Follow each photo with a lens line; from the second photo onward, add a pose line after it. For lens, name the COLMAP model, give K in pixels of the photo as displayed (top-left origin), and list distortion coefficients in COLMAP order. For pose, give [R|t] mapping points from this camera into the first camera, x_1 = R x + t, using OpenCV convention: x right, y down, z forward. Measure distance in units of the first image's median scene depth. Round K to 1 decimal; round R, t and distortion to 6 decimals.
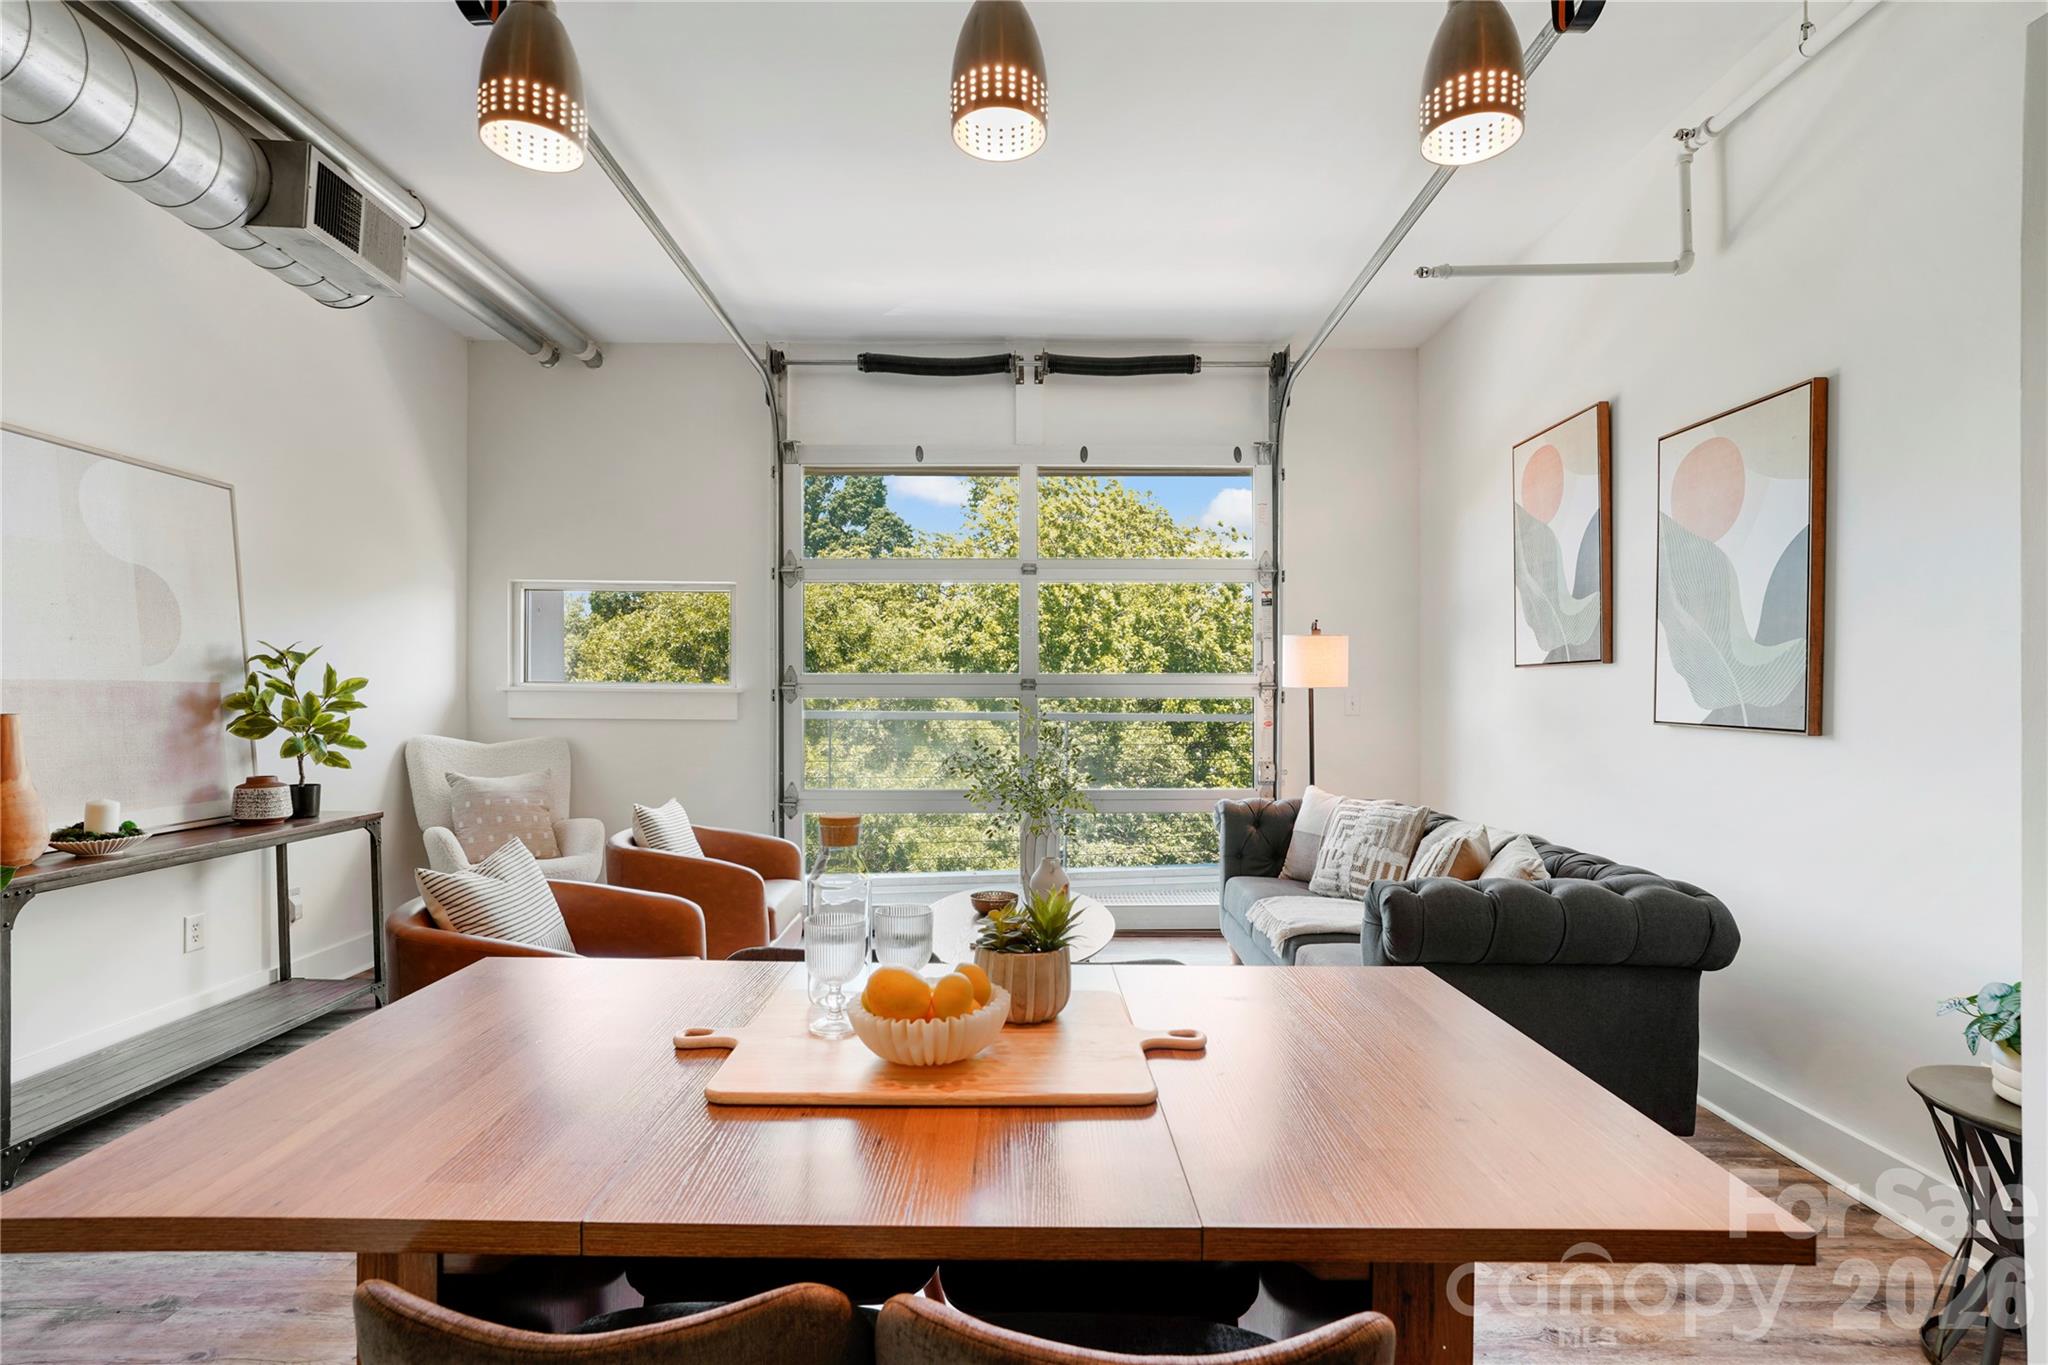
lens RADIAL K [[926.5, 0, 996.4], [0, 926.5, 697.2], [0, 0, 1]] dist [-0.039902, 0.011773]
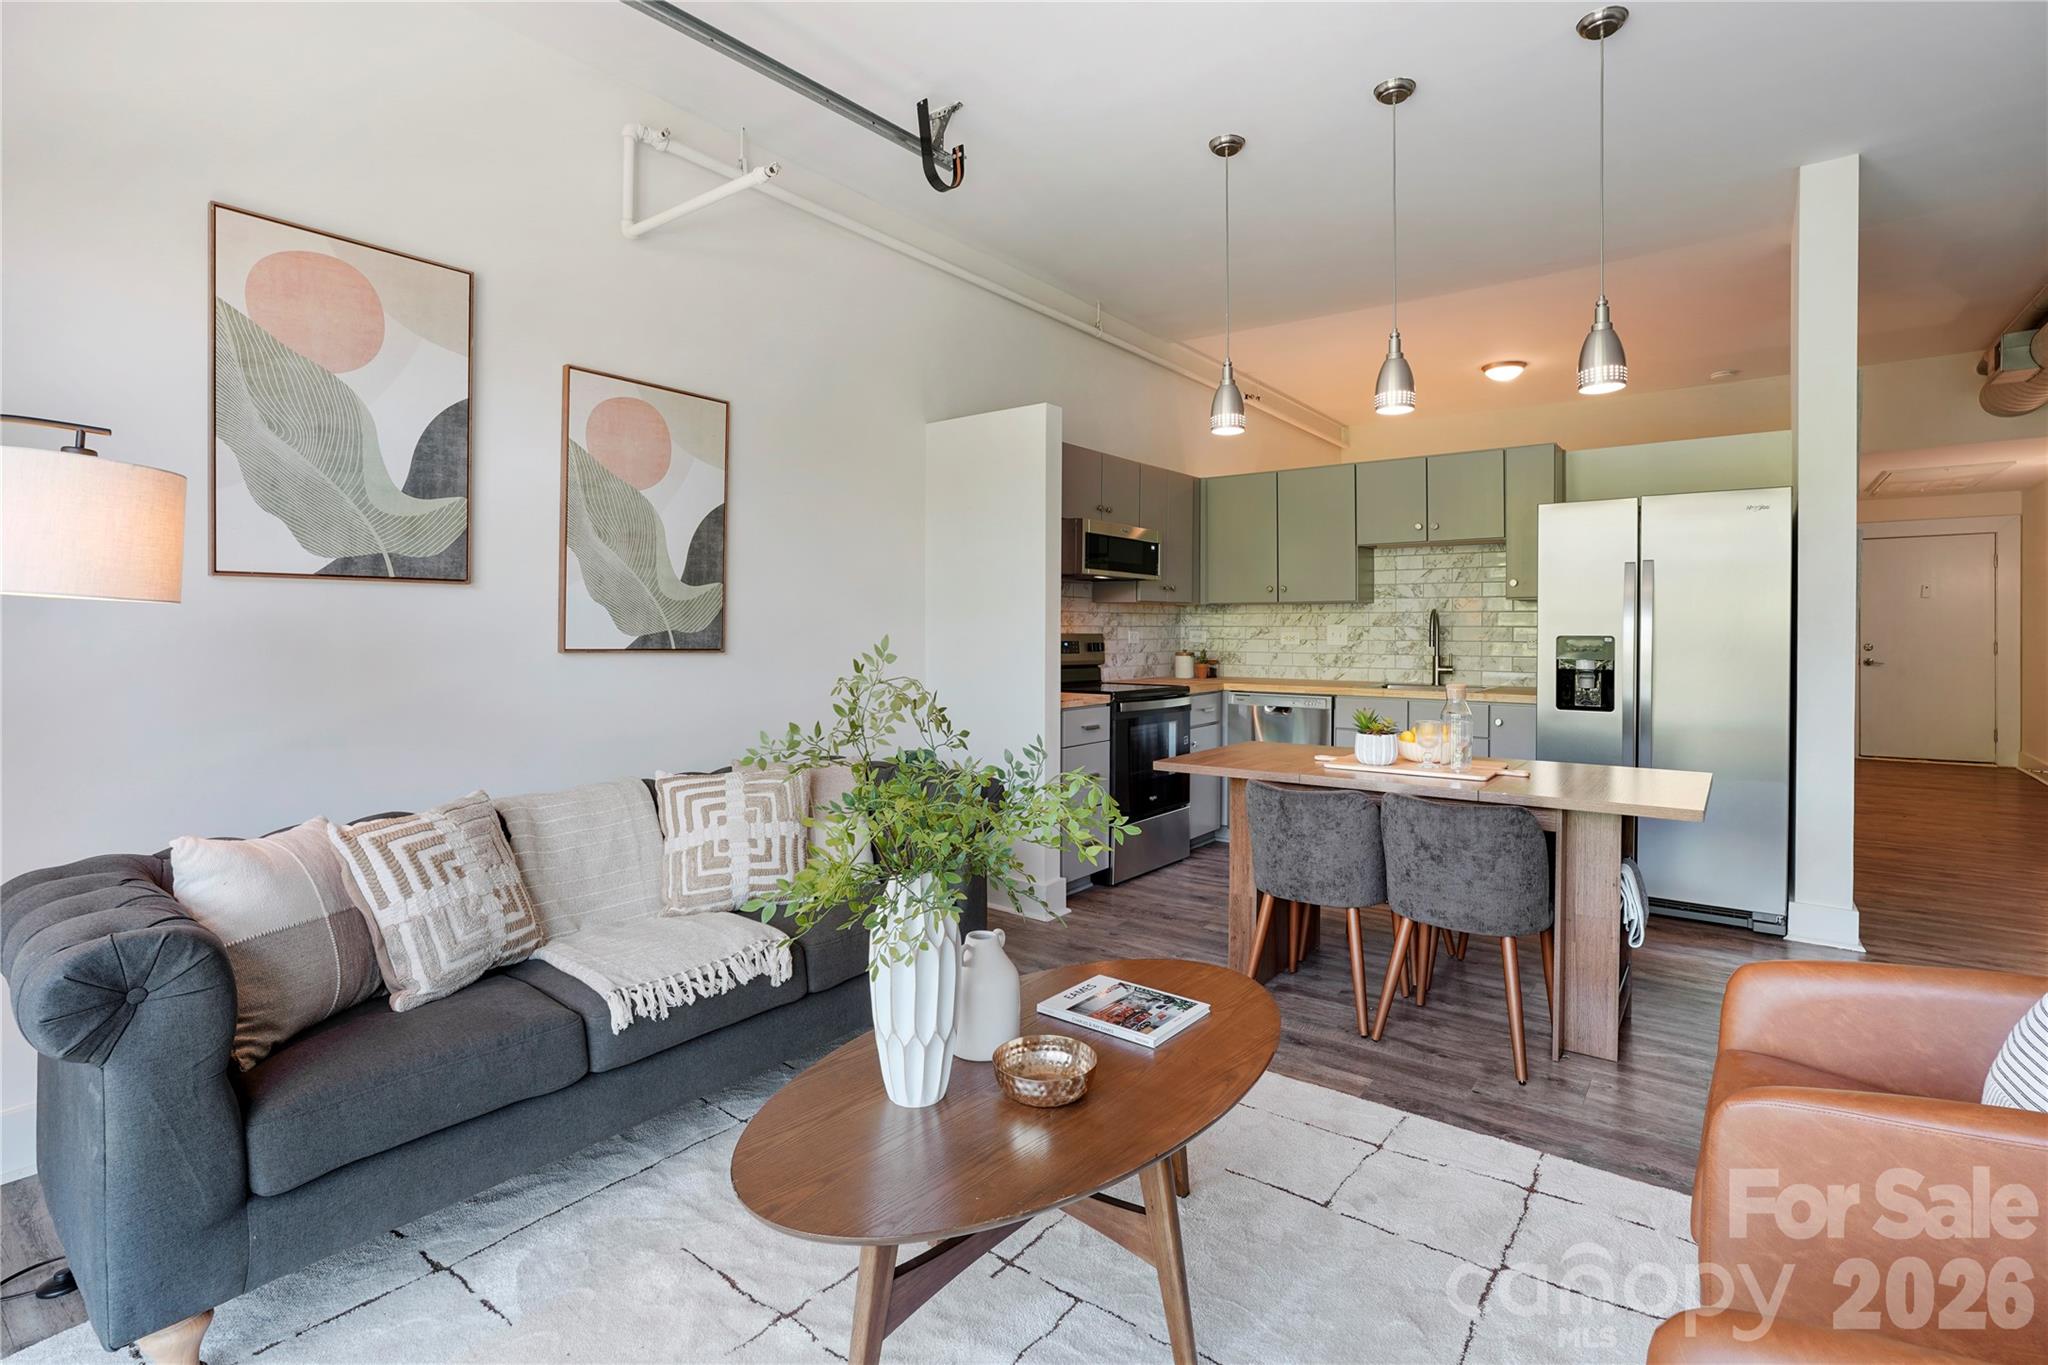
lens RADIAL K [[1014.9, 0, 1003.0], [0, 1014.9, 625.3], [0, 0, 1]] dist [-0.030200, 0.000967]
pose [[-0.797992, -0.009994, 0.602585, -0.266911], [-0.007756, 0.999950, 0.006313, -0.008273], [-0.602618, 0.000364, -0.798030, 1.303896]]
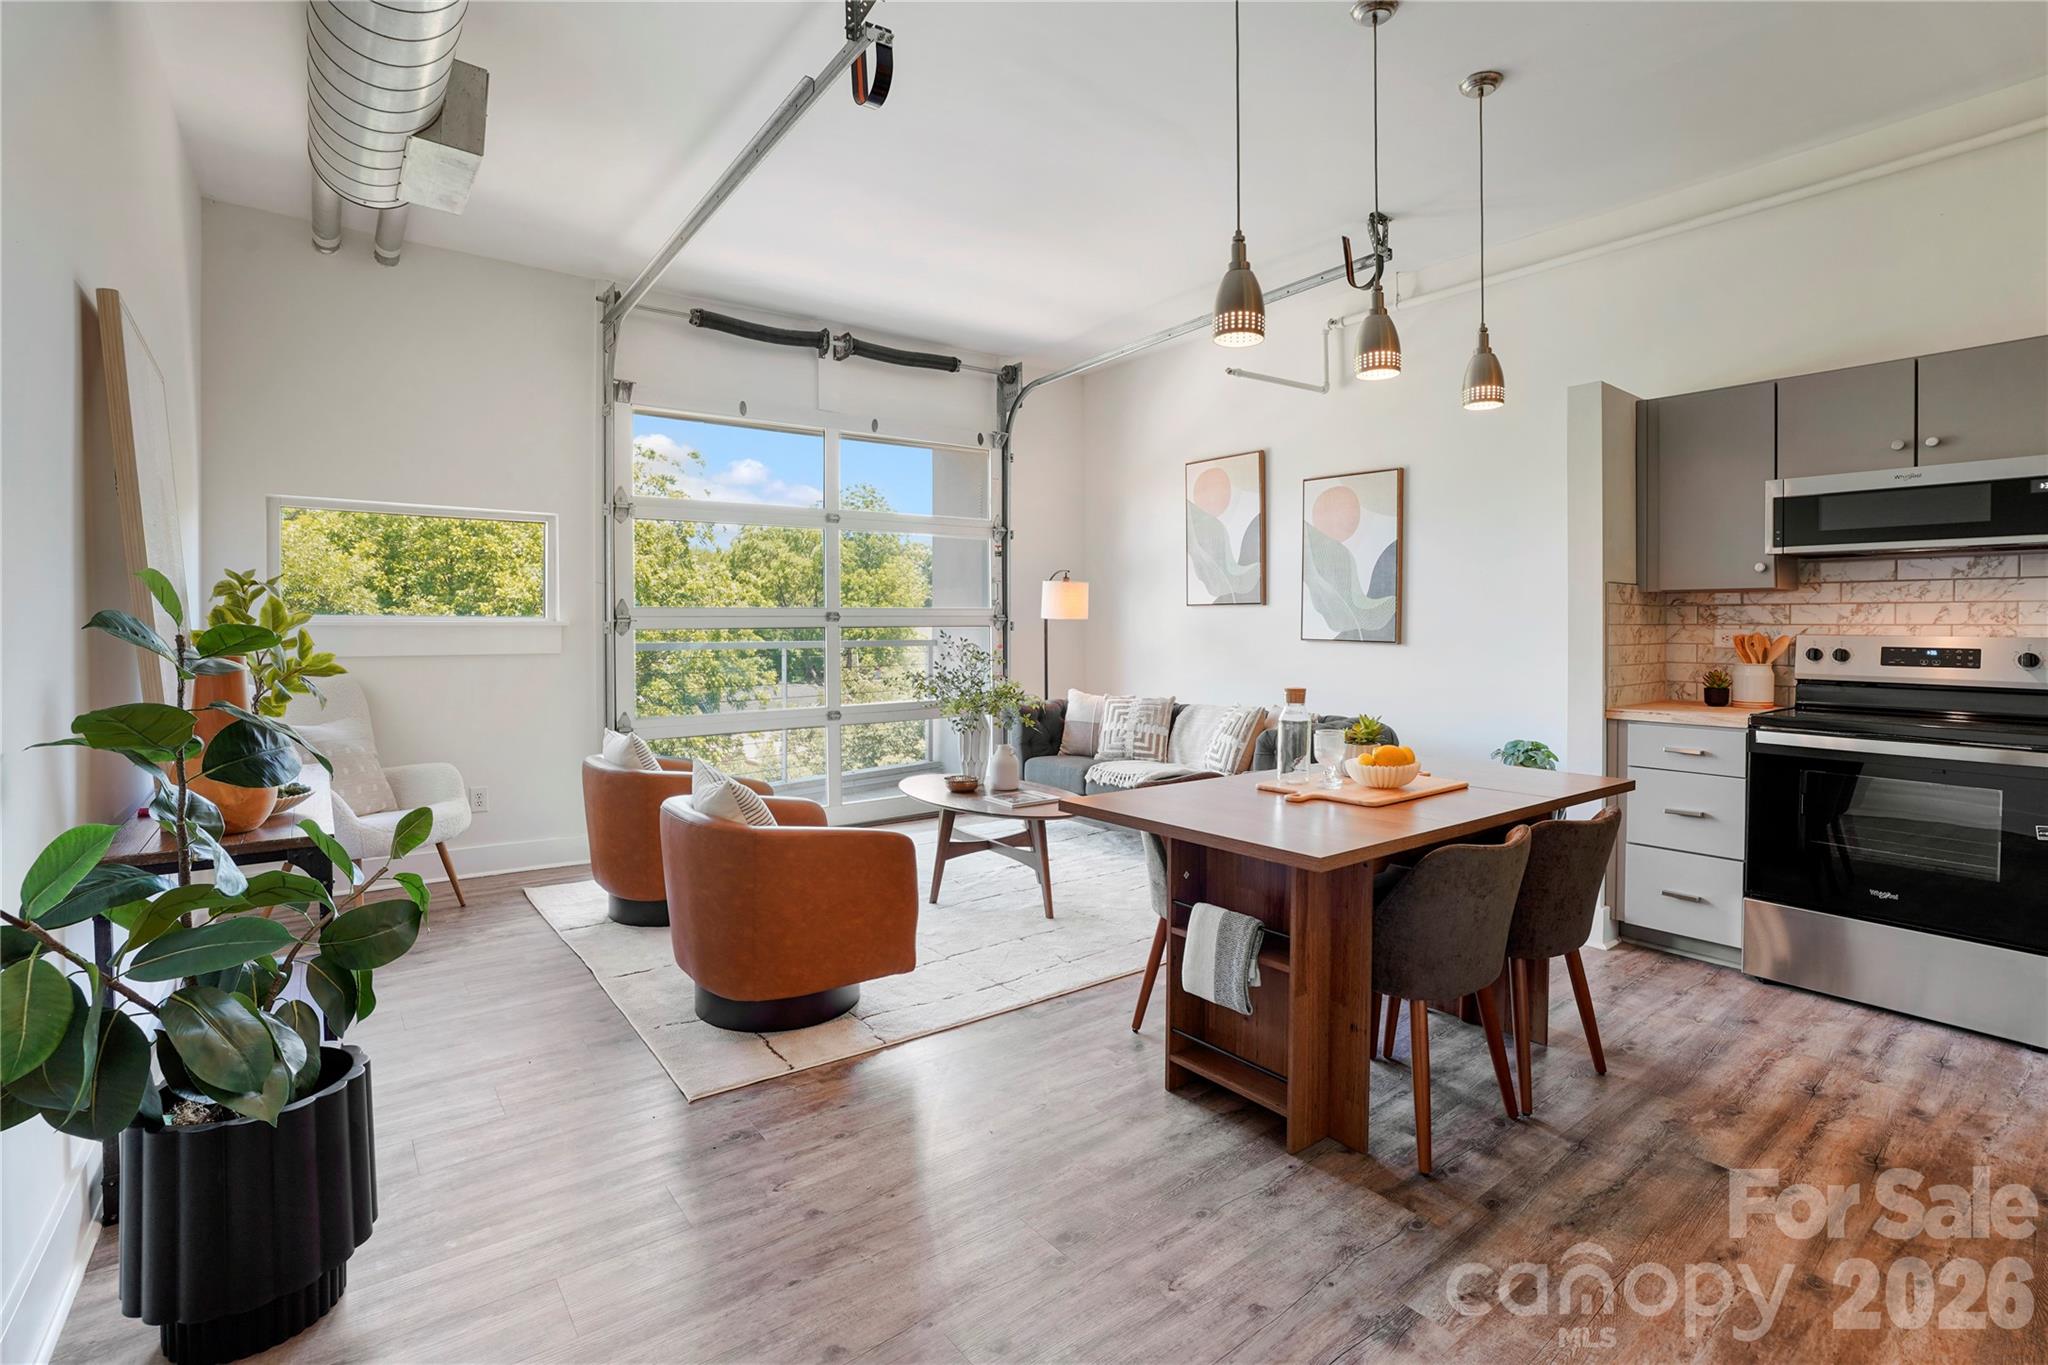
lens RADIAL K [[935.0, 0, 987.2], [0, 935.0, 634.6], [0, 0, 1]] dist [-0.030801, 0.012472]
pose [[0.813018, -0.014782, 0.582052, -0.691586], [0.008443, 0.999872, 0.013600, -0.009607], [-0.582178, -0.006142, 0.813038, -0.101990]]
